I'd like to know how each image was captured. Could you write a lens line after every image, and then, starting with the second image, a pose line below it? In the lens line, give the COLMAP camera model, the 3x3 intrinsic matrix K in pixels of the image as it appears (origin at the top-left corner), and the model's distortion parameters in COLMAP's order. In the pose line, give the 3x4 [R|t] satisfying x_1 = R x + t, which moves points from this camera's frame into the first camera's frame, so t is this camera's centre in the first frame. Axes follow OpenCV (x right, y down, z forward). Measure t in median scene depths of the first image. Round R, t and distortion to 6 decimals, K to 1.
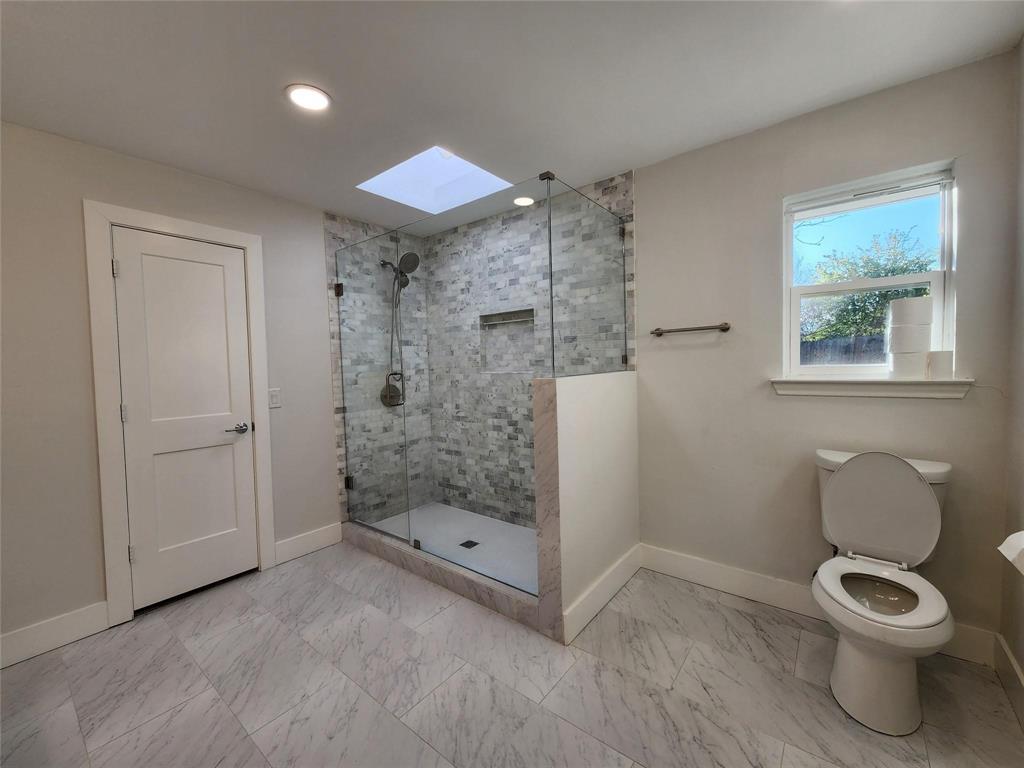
lens RADIAL K [[418.8, 0, 502.7], [0, 418.8, 382.7], [0, 0, 1]] dist [0.005128, -0.001339]
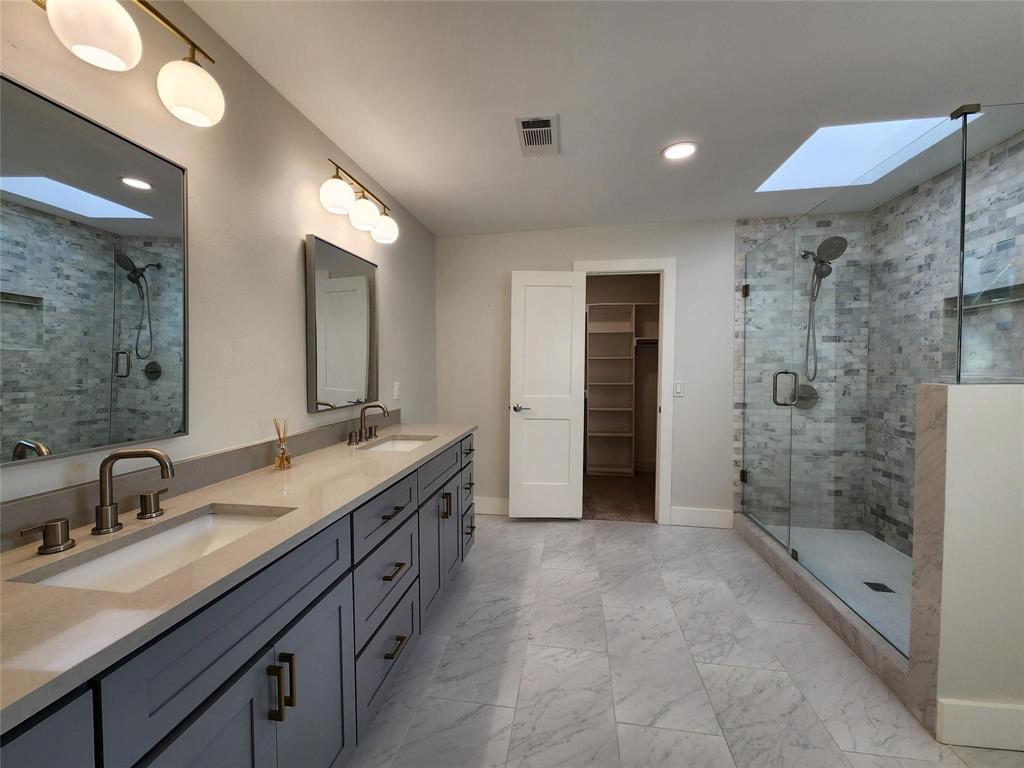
lens RADIAL K [[418.8, 0, 502.8], [0, 418.8, 382.6], [0, 0, 1]] dist [0.005128, -0.001339]
pose [[0.489170, 0.057794, -0.870272, 0.236919], [-0.052052, 0.997958, 0.037015, -0.000070], [0.870634, 0.027193, 0.491179, -0.037075]]
